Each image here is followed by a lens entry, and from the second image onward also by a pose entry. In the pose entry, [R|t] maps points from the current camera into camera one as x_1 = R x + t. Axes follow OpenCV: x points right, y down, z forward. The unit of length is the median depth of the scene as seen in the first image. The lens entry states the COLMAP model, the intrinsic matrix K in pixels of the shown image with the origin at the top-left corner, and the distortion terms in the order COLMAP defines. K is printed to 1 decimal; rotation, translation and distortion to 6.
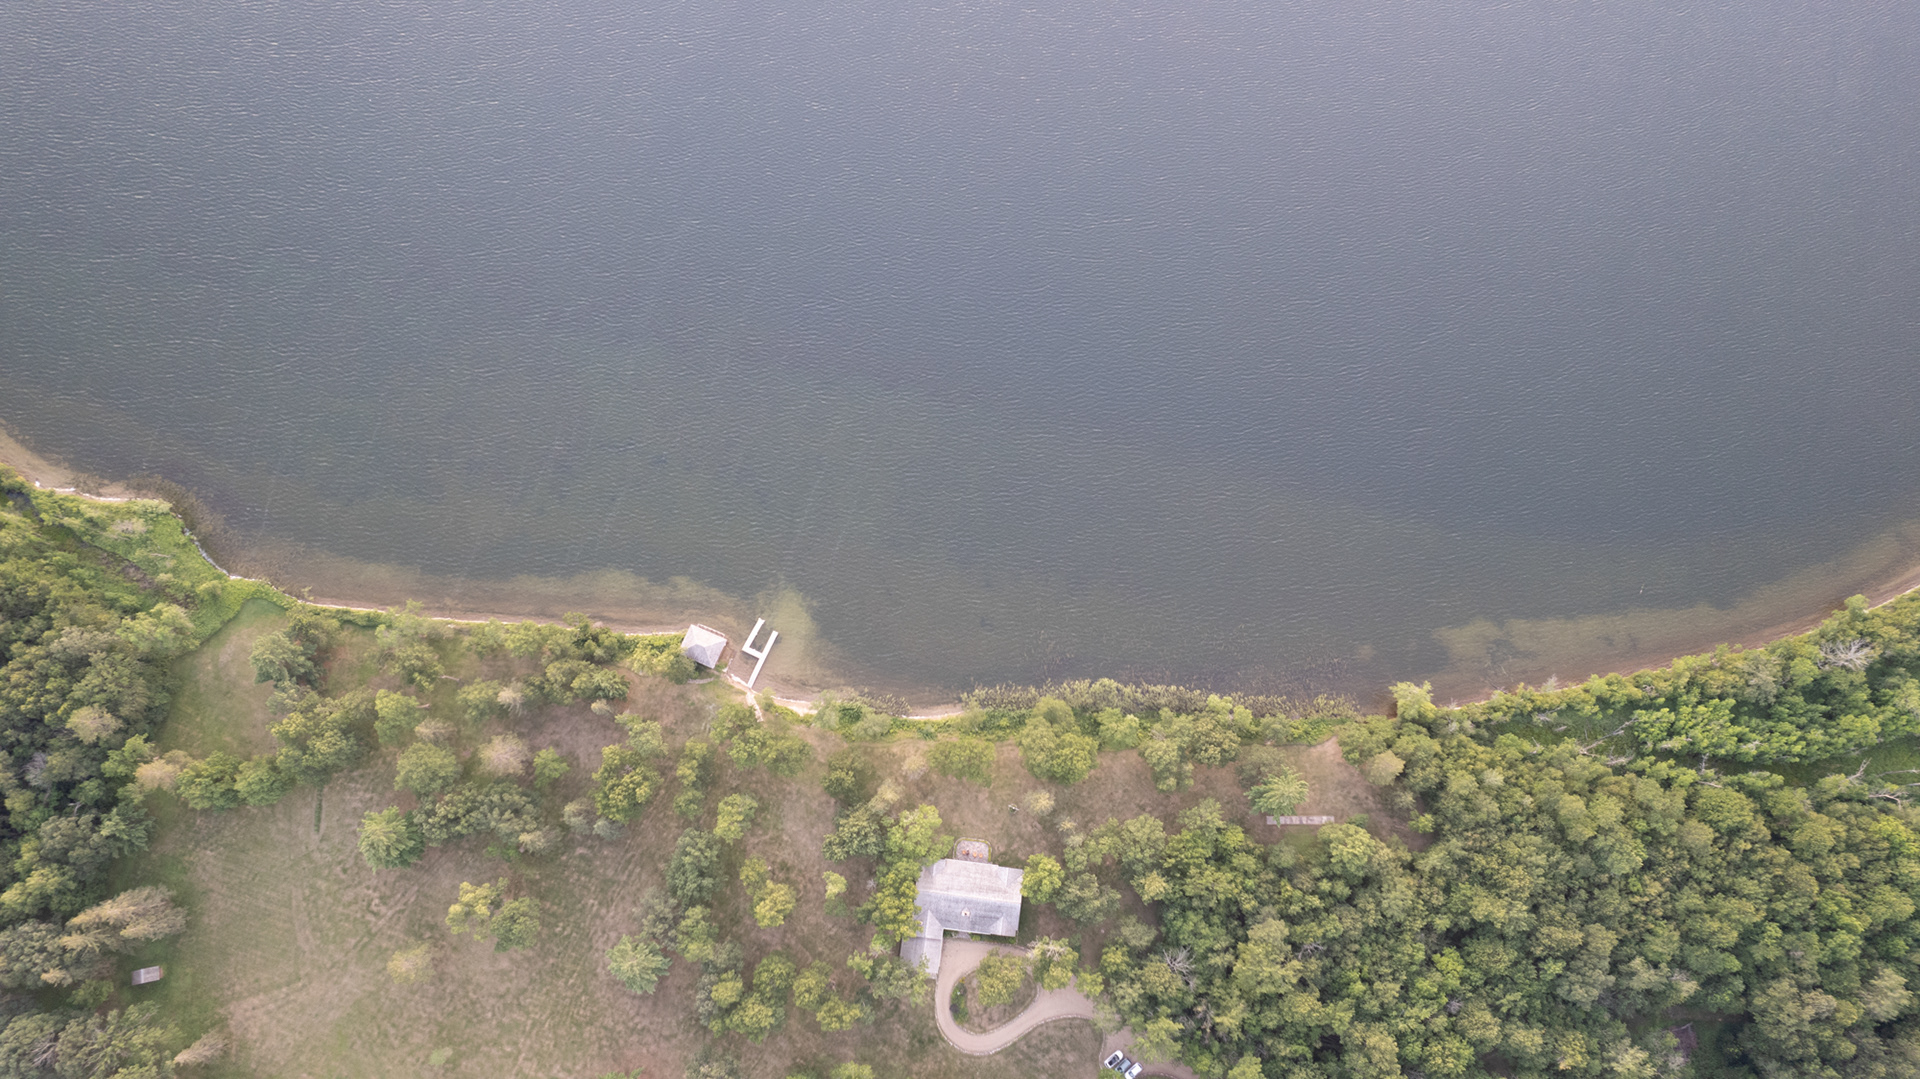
lens RADIAL K [[1207.5, 0, 960.0], [0, 1207.5, 539.5], [0, 0, 1]] dist [-0.062807, 0.061680]
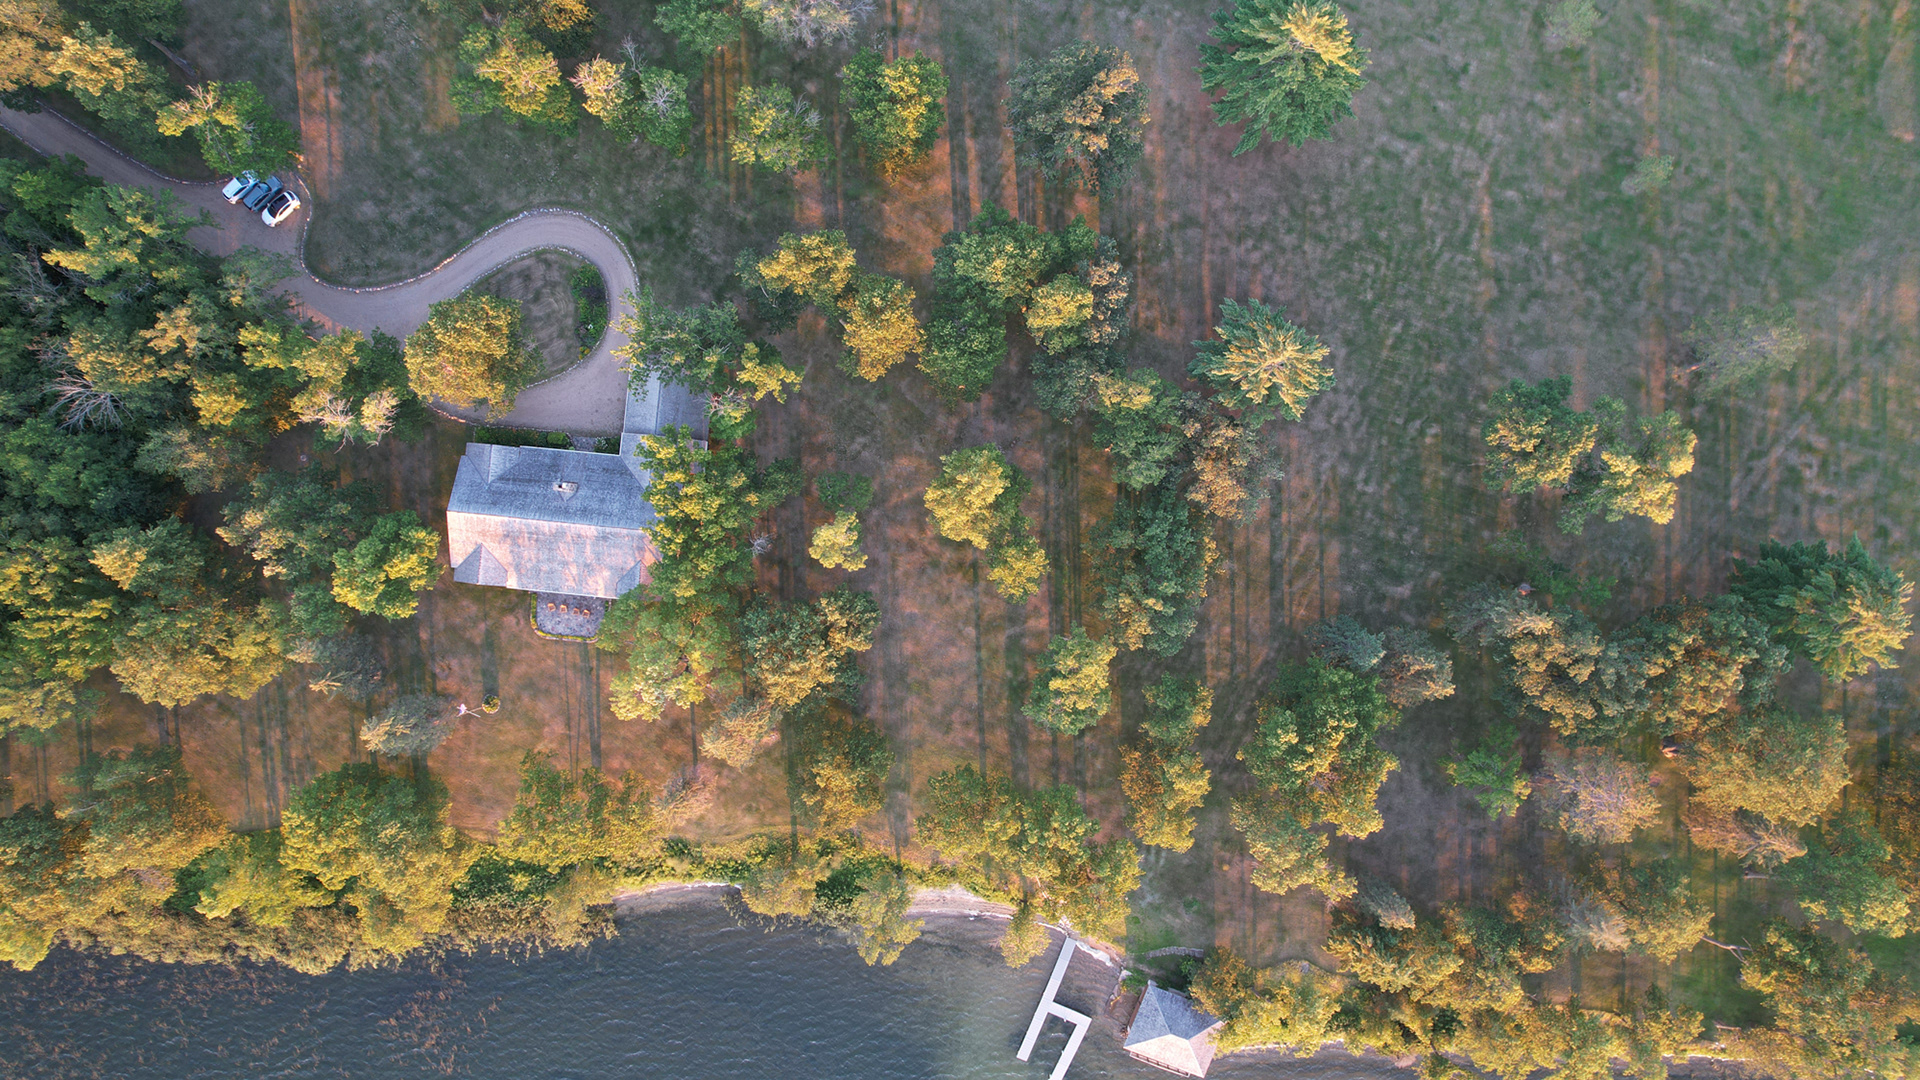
lens RADIAL K [[1231.9, 0, 965.7], [0, 1231.9, 537.1], [0, 0, 1]] dist [-0.073267, 0.068401]
pose [[-0.999686, 0.024790, -0.003602, -0.145415], [-0.024918, -0.969268, 0.244743, 0.169551], [0.002576, 0.244756, 0.969581, 0.535197]]
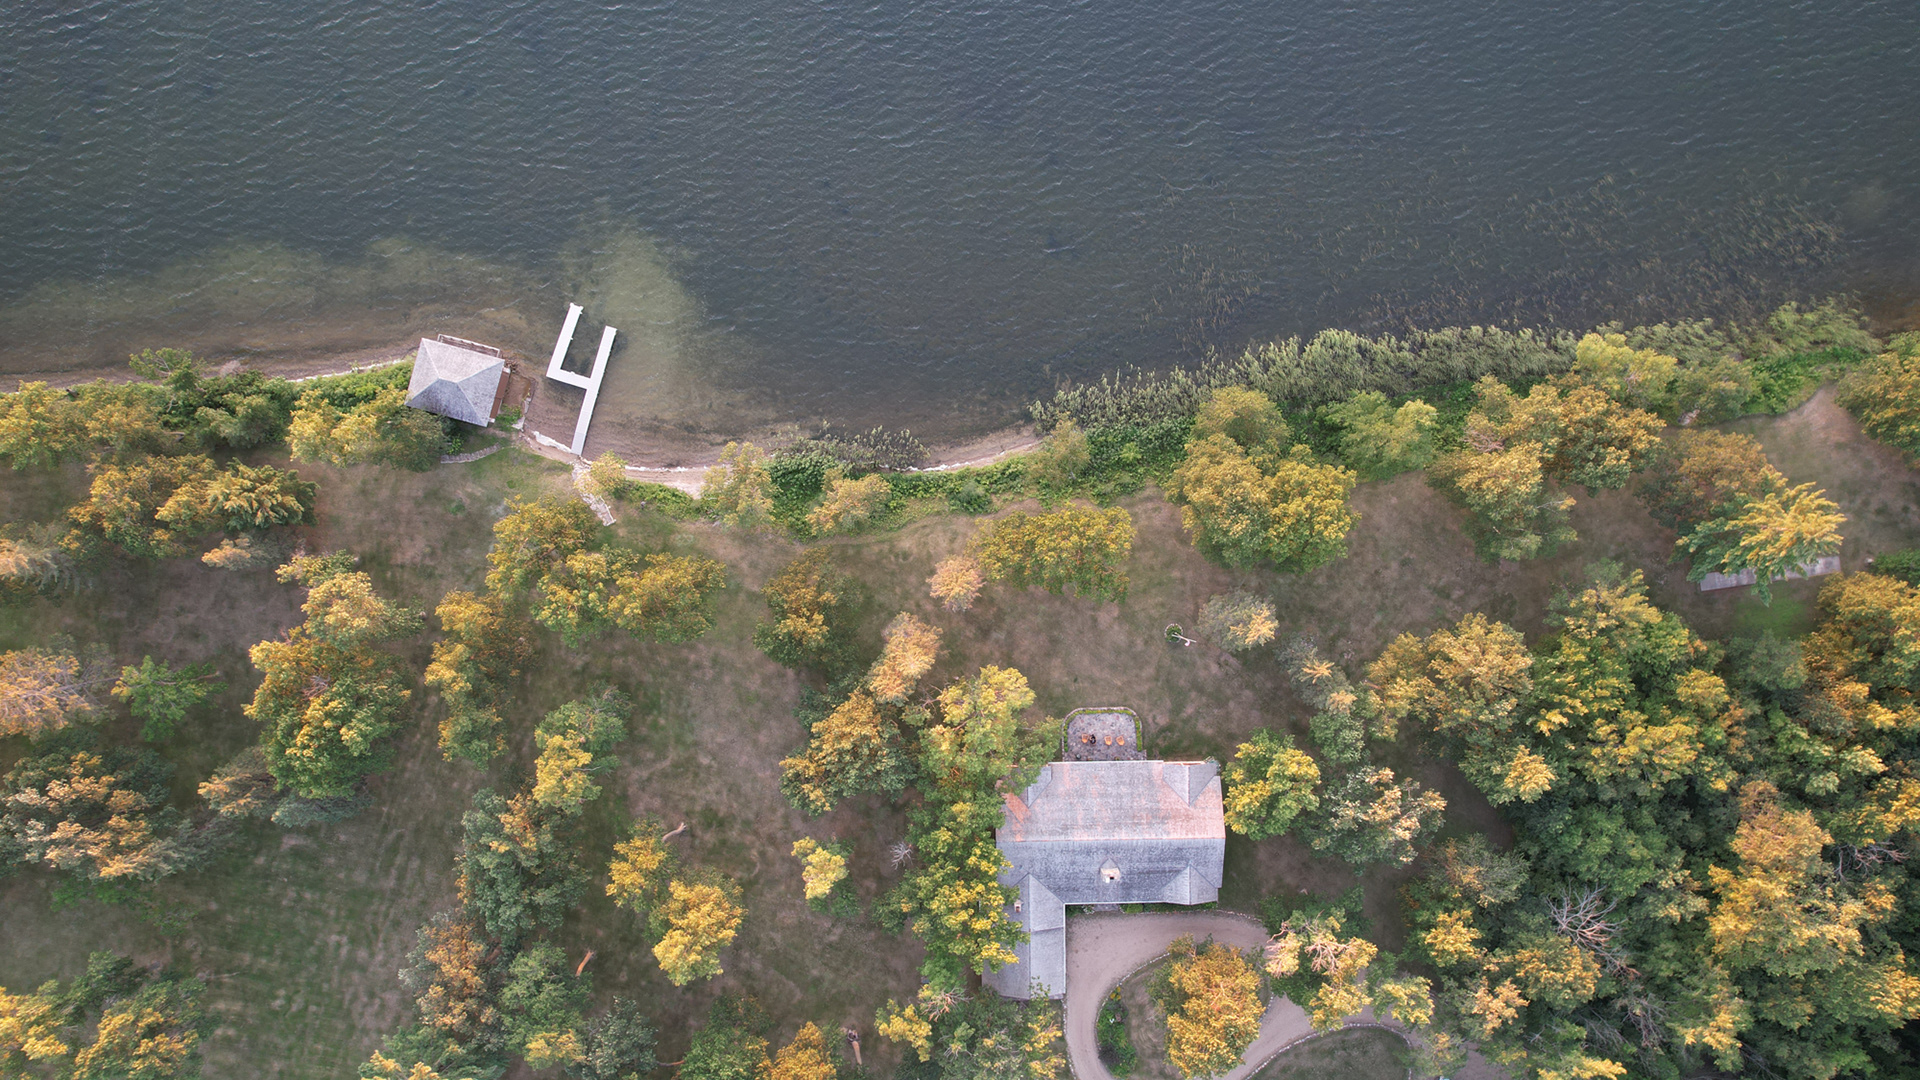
lens RADIAL K [[1231.9, 0, 965.7], [0, 1231.9, 537.1], [0, 0, 1]] dist [-0.073267, 0.068401]
pose [[0.990411, -0.138148, -0.000616, -0.031832], [0.133616, 0.956766, 0.258353, 0.054698], [-0.035101, -0.255959, 0.966050, 0.564712]]
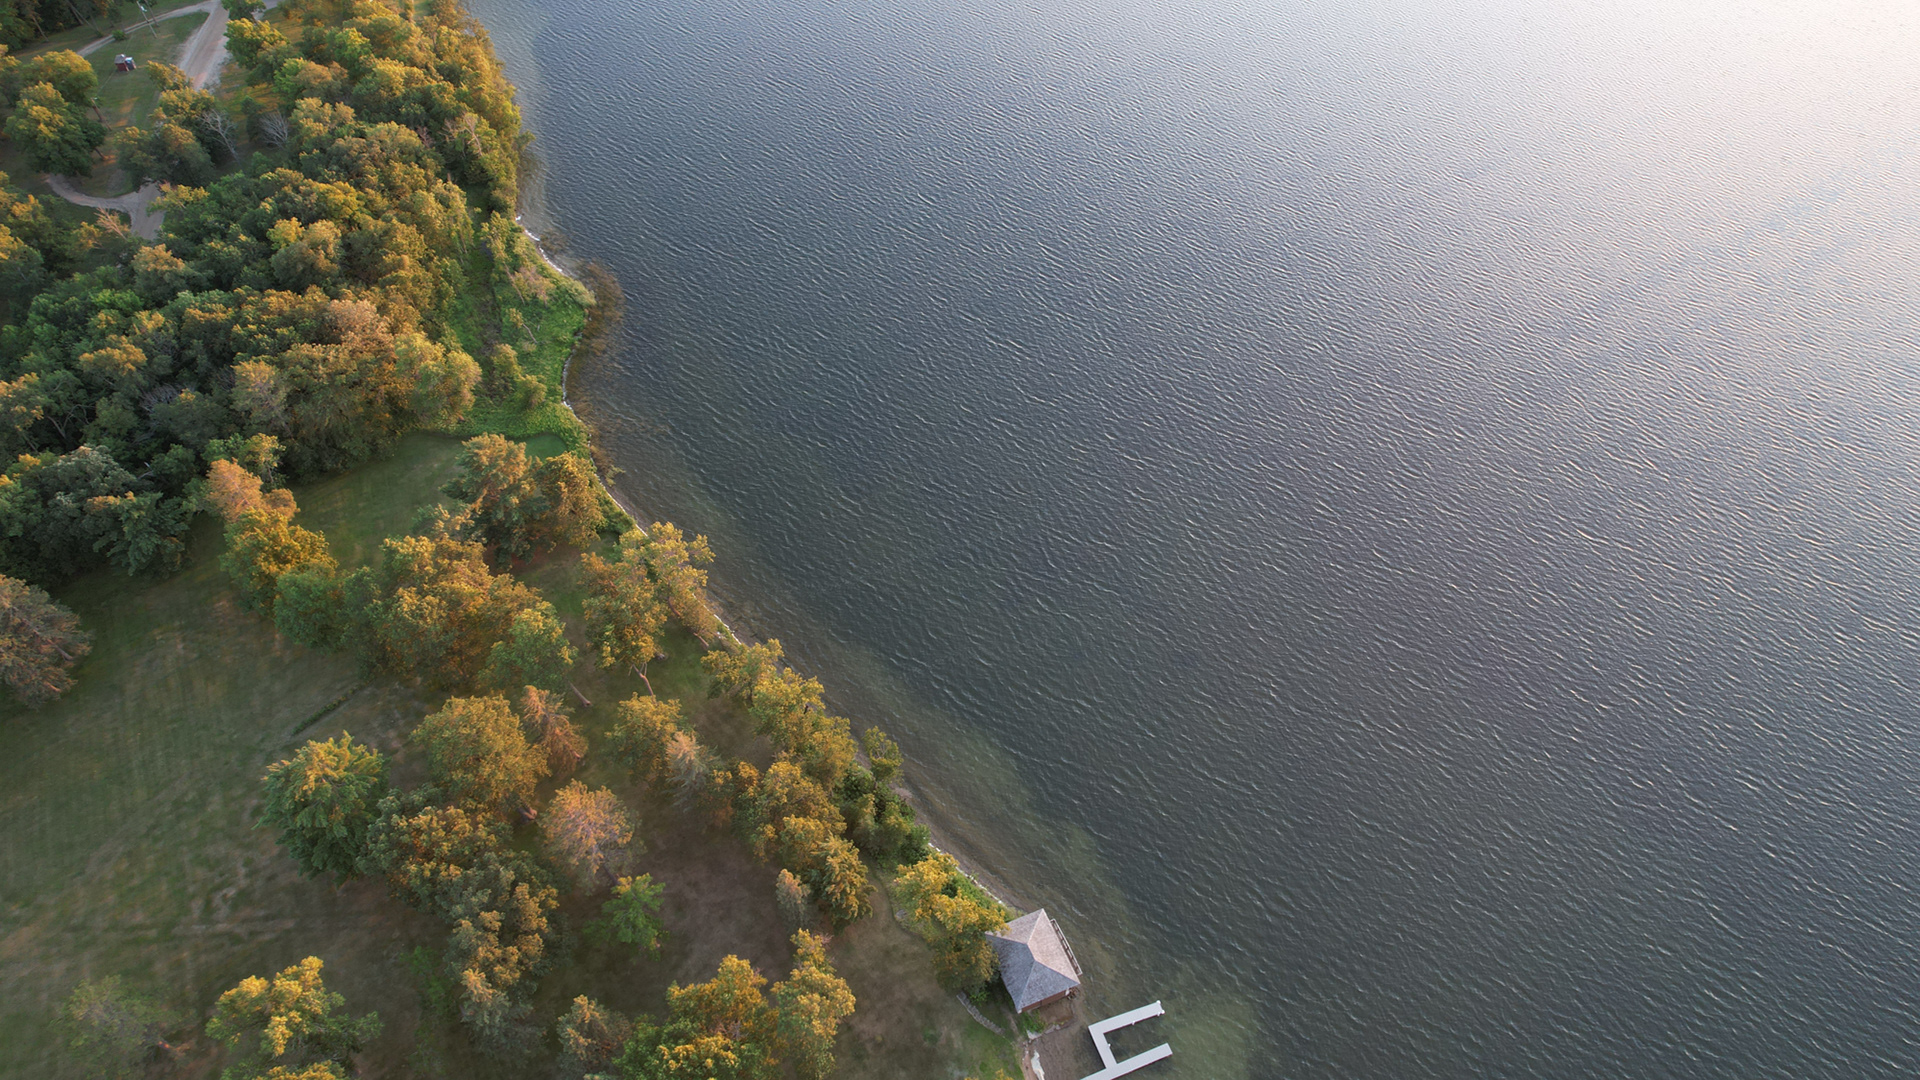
lens RADIAL K [[1231.9, 0, 965.7], [0, 1231.9, 537.1], [0, 0, 1]] dist [-0.073267, 0.068401]
pose [[0.718697, 0.524972, -0.455938, -0.108795], [-0.674579, 0.685405, -0.274160, 0.131365], [0.168575, 0.504604, 0.846733, 0.545931]]
